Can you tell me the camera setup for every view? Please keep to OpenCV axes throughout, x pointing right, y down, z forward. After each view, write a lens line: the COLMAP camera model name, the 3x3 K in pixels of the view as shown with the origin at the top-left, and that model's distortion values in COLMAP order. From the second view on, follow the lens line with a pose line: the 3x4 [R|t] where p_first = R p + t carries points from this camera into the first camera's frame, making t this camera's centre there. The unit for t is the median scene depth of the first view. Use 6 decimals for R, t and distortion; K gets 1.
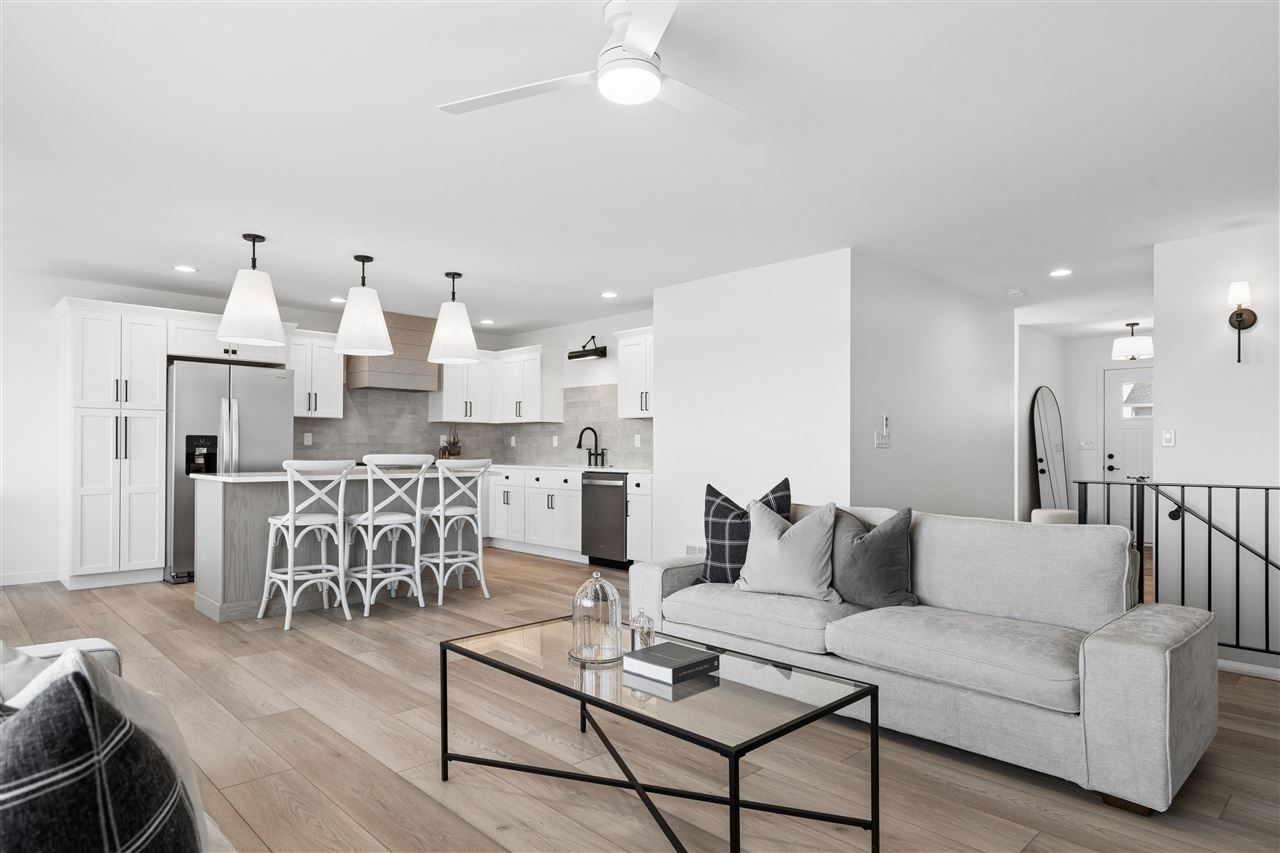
lens RADIAL K [[733.7, 0, 639.5], [0, 733.7, 446.2], [0, 0, 1]] dist [0.000422, -0.000002]
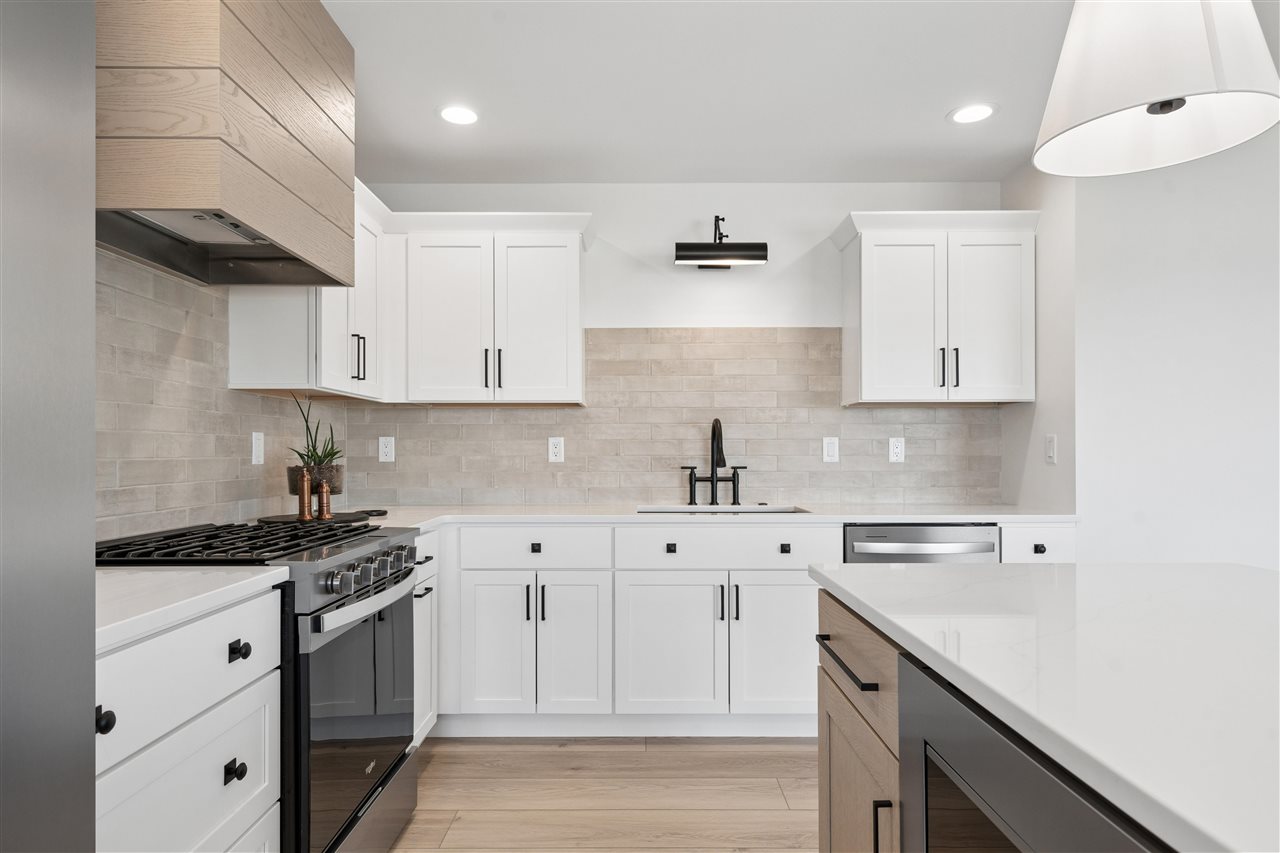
lens RADIAL K [[733.7, 0, 639.5], [0, 733.7, 446.2], [0, 0, 1]] dist [0.000422, -0.000002]
pose [[0.698346, -0.000890, 0.715760, -0.400448], [0.001279, 0.999999, -0.000004, -0.008844], [-0.715759, 0.000919, 0.698347, 0.685099]]
